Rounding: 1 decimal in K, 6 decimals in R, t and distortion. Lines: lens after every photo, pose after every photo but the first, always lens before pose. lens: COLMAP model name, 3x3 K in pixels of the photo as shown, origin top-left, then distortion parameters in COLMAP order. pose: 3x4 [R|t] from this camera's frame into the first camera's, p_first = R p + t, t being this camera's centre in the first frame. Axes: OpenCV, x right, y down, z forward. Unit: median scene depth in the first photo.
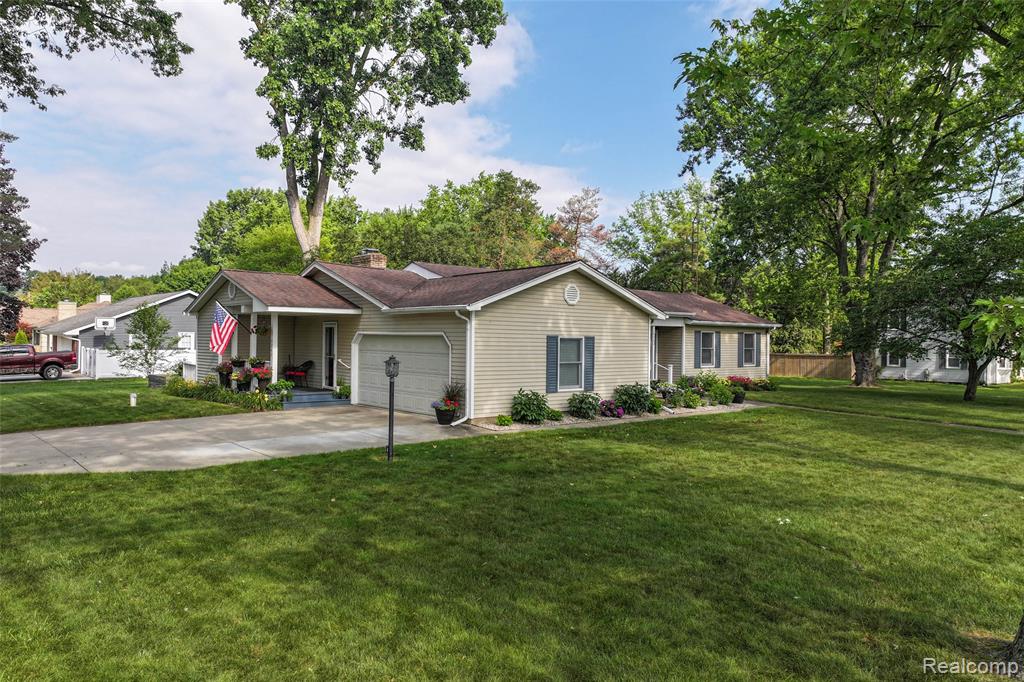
lens RADIAL K [[716.1, 0, 513.9], [0, 716.1, 342.0], [0, 0, 1]] dist [0.020007, 0.002403]
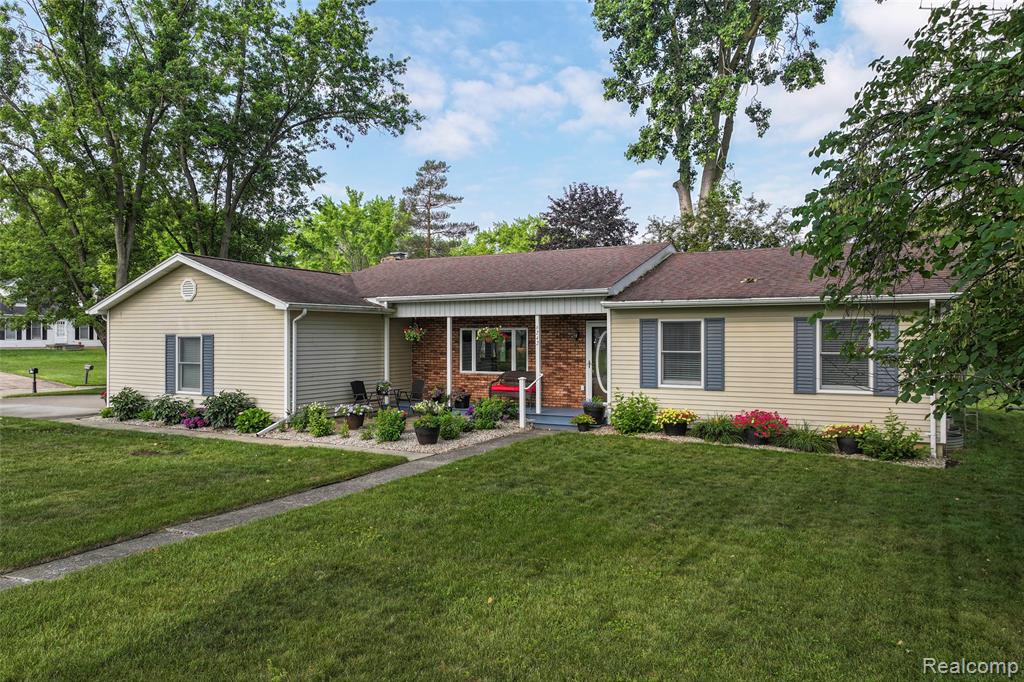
lens RADIAL K [[716.1, 0, 514.5], [0, 716.1, 340.1], [0, 0, 1]] dist [0.020007, 0.002403]
pose [[0.352746, -0.014691, -0.935604, 0.879420], [0.002726, 0.999889, -0.014673, 0.010849], [0.935715, 0.002625, 0.352747, 0.866881]]
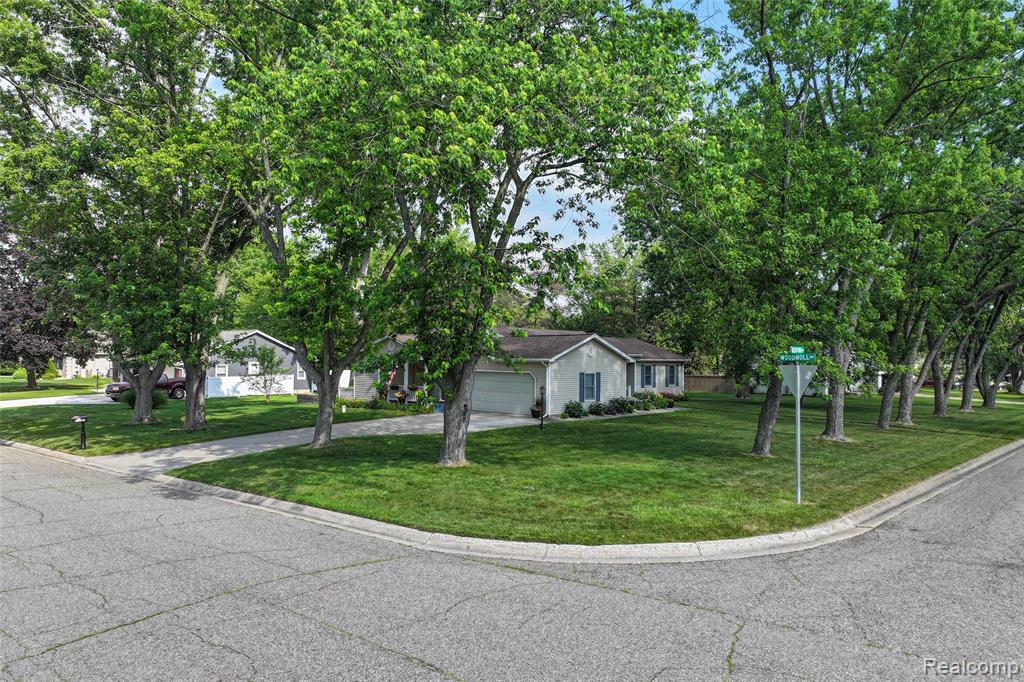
lens RADIAL K [[716.1, 0, 510.3], [0, 716.1, 344.9], [0, 0, 1]] dist [0.020007, 0.002403]
pose [[0.992101, 0.000763, 0.125442, -0.302500], [0.001744, 0.999801, -0.019873, -0.035933], [-0.125433, 0.019935, 0.991902, -0.709455]]
